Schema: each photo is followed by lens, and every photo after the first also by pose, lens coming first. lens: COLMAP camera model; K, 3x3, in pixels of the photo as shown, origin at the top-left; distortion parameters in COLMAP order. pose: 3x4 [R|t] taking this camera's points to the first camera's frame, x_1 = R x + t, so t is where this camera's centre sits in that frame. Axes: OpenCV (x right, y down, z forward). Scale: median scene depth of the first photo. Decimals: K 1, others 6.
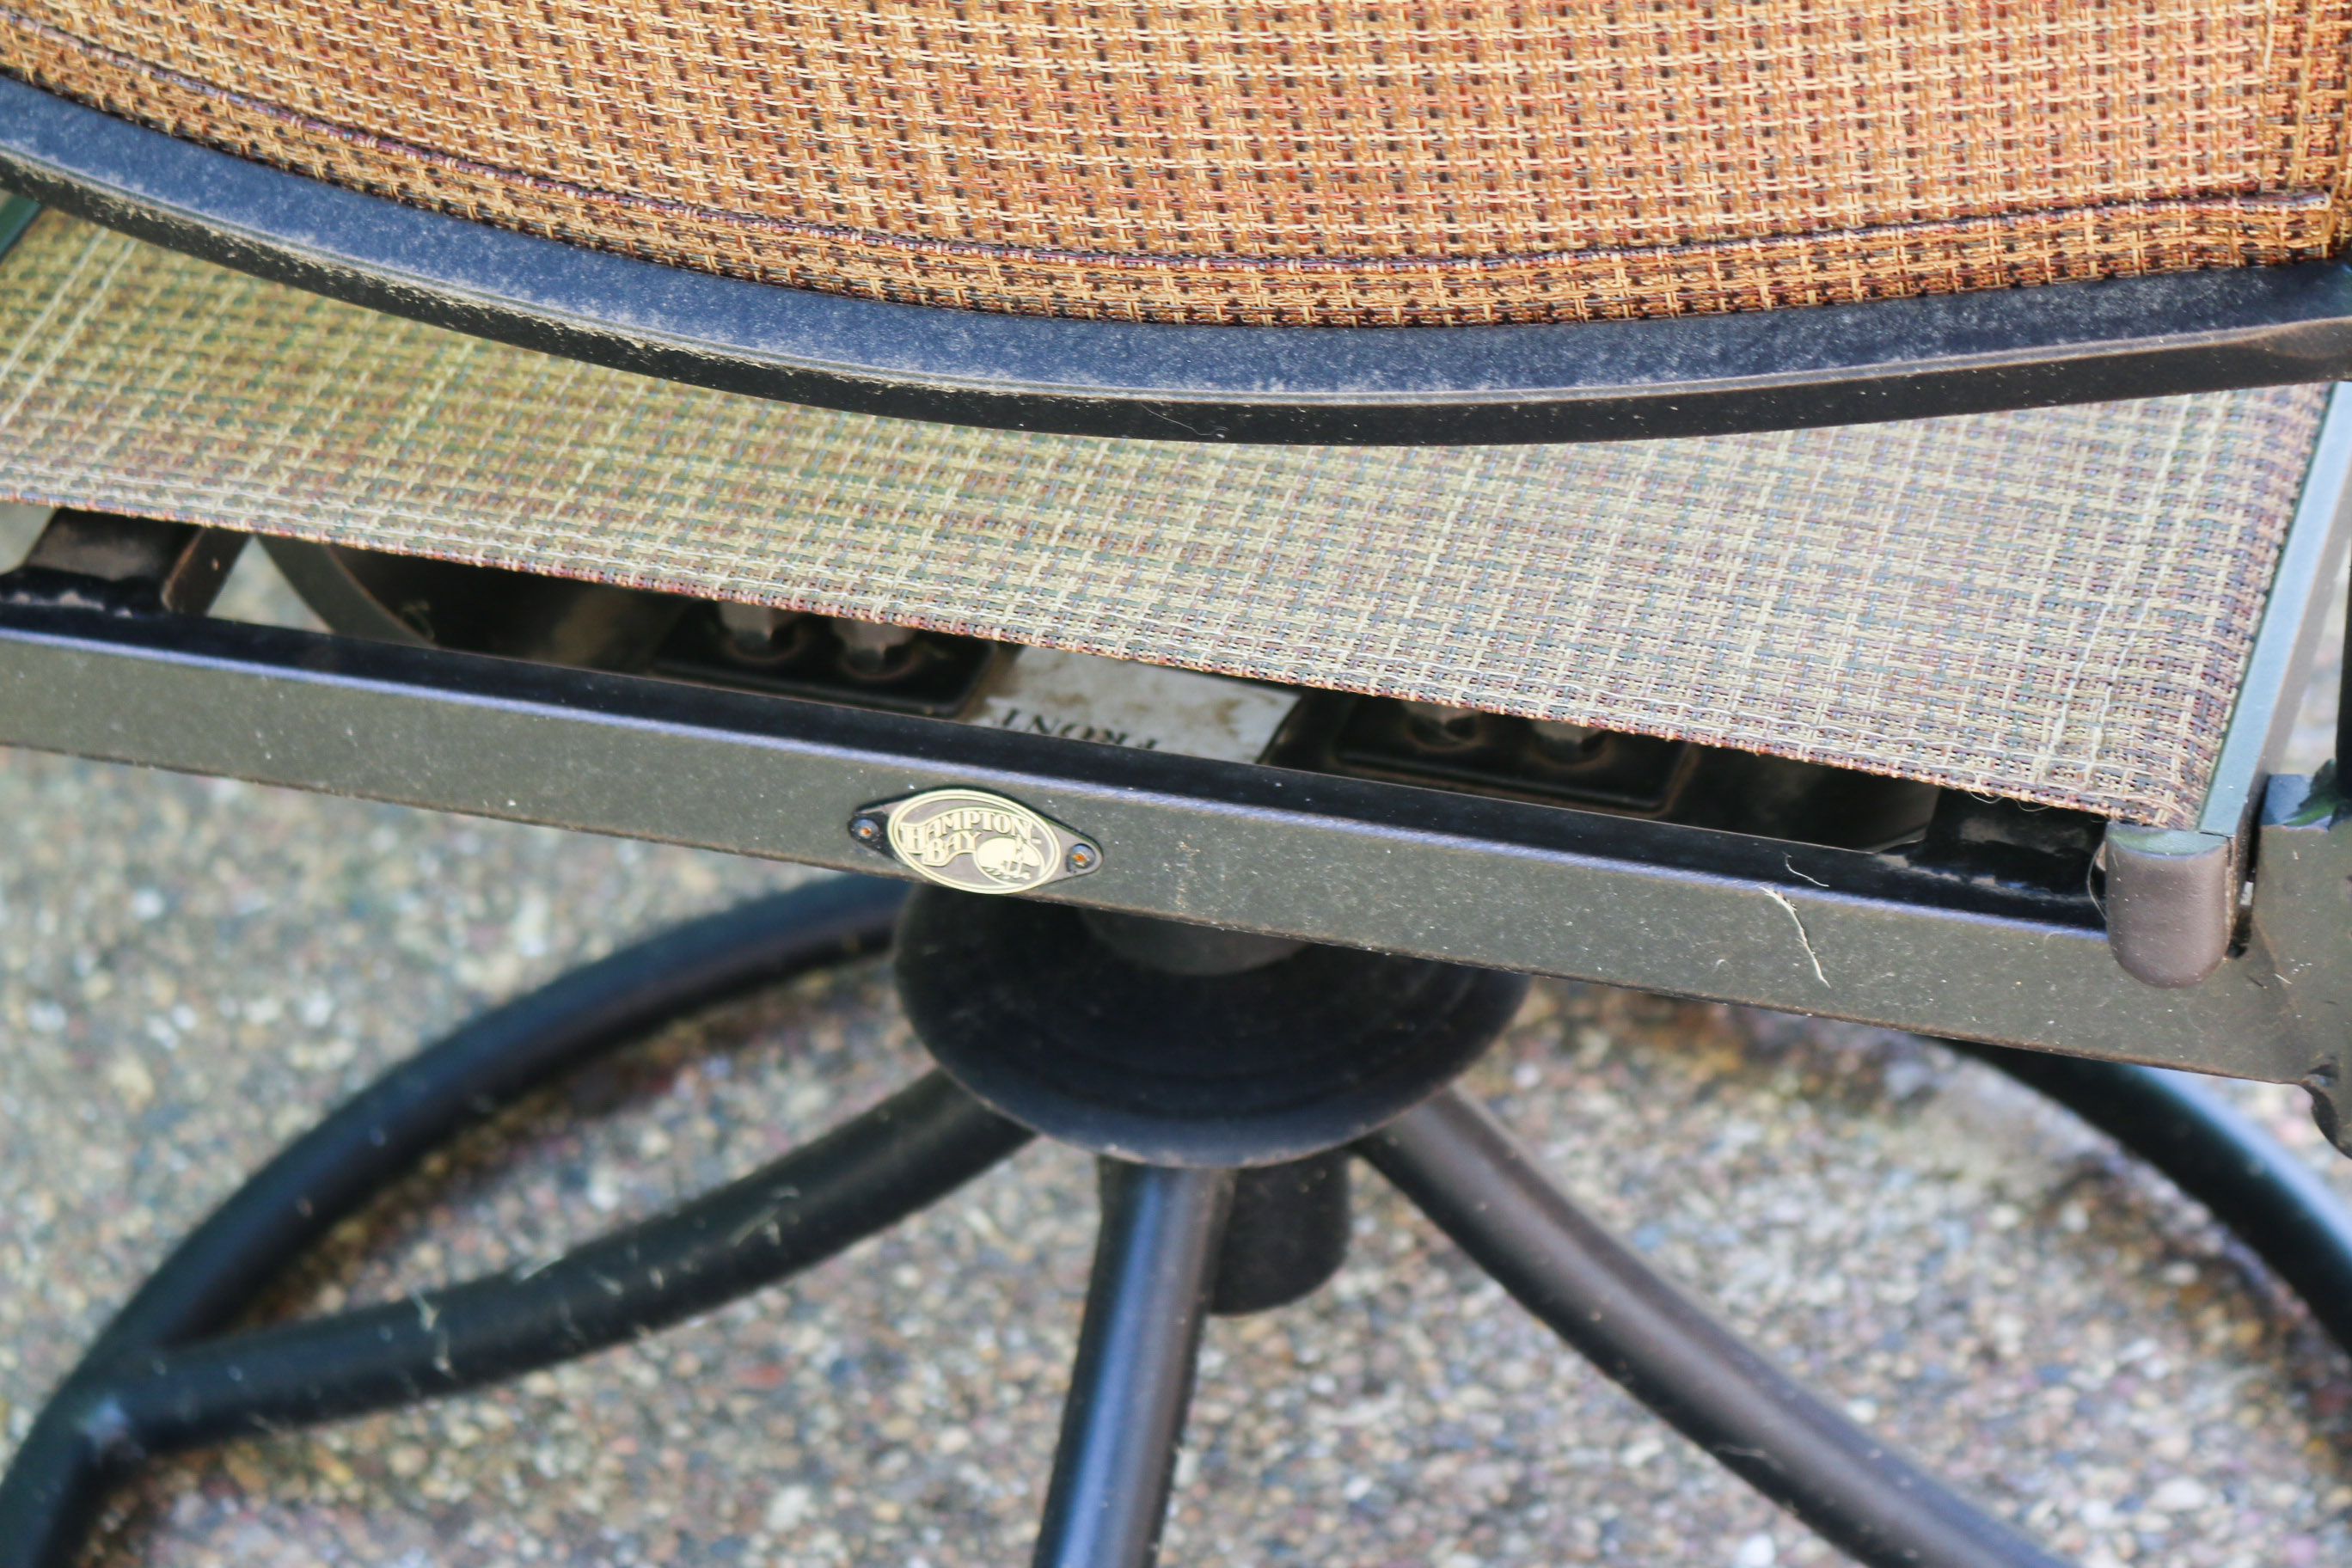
lens RADIAL K [[6121.8, 0, 1171.9], [0, 6121.8, 591.2], [0, 0, 1]] dist [0.031878, -0.052968]
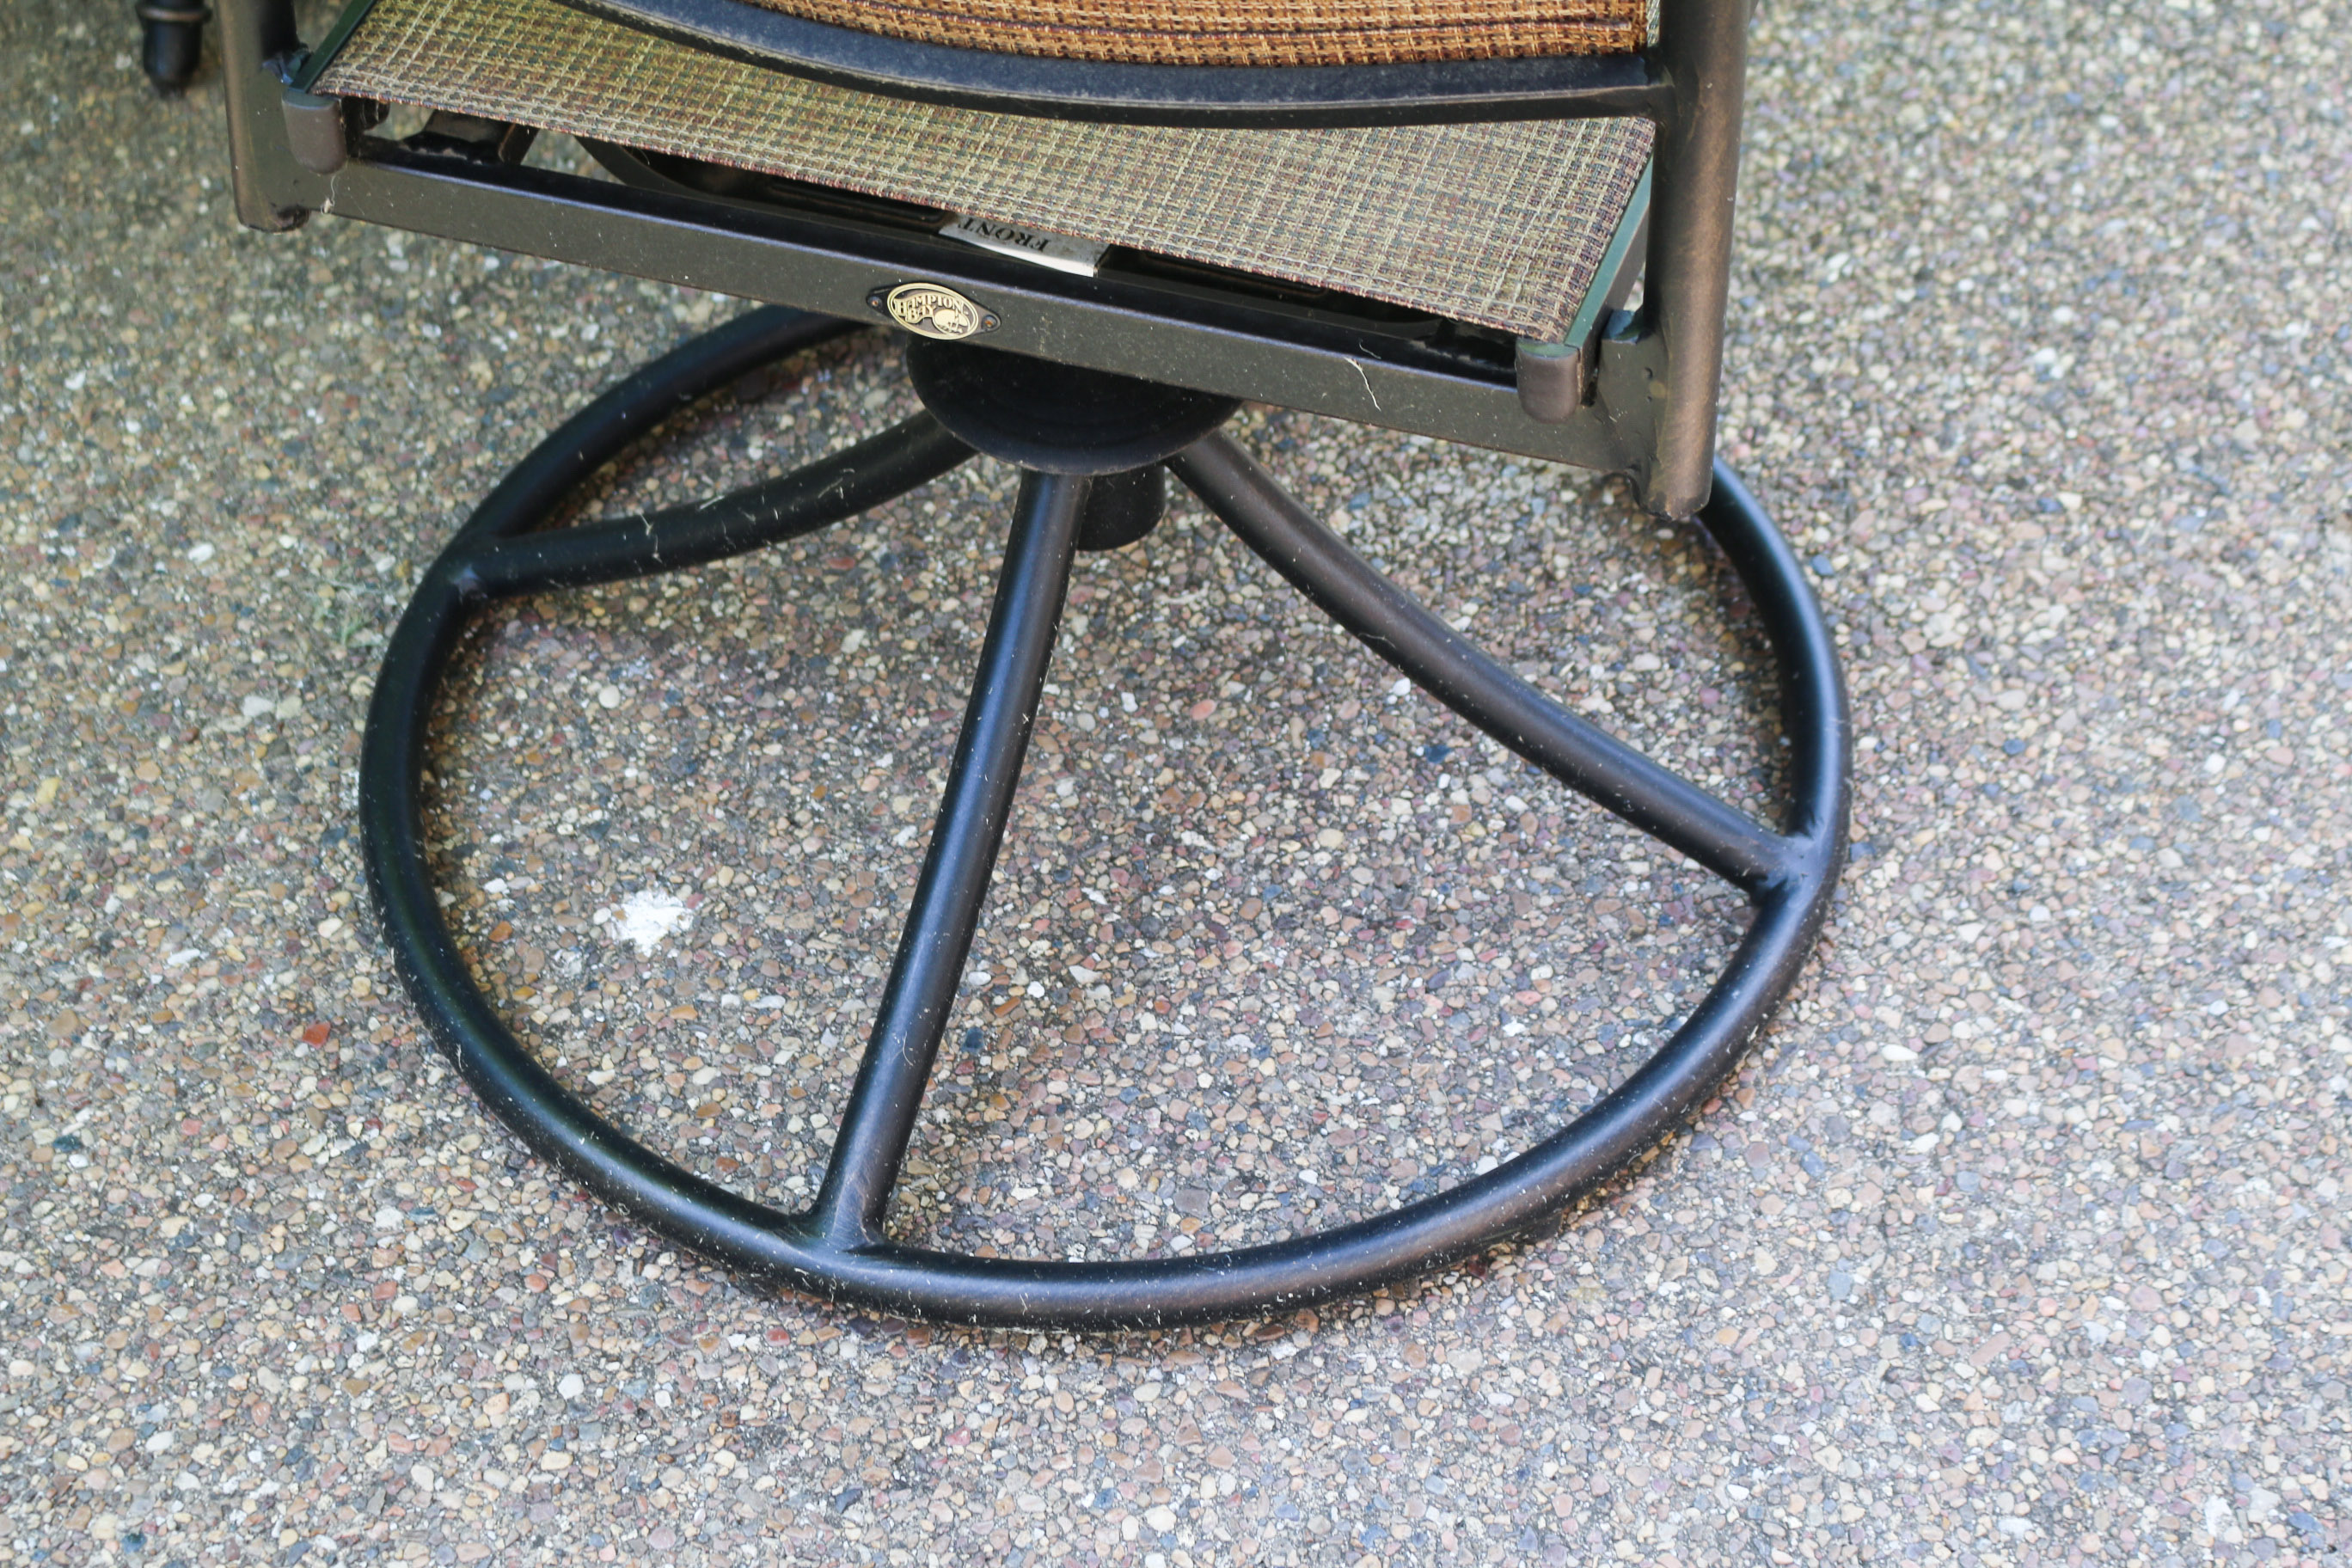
lens RADIAL K [[4886.9, 0, 1176.0], [0, 4886.9, 784.0], [0, 0, 1]] dist [-0.058901, -0.117043]
pose [[0.999088, 0.035976, -0.022983, 0.069938], [-0.030750, 0.979891, 0.197149, -0.097994], [0.029613, -0.196263, 0.980104, -0.413389]]
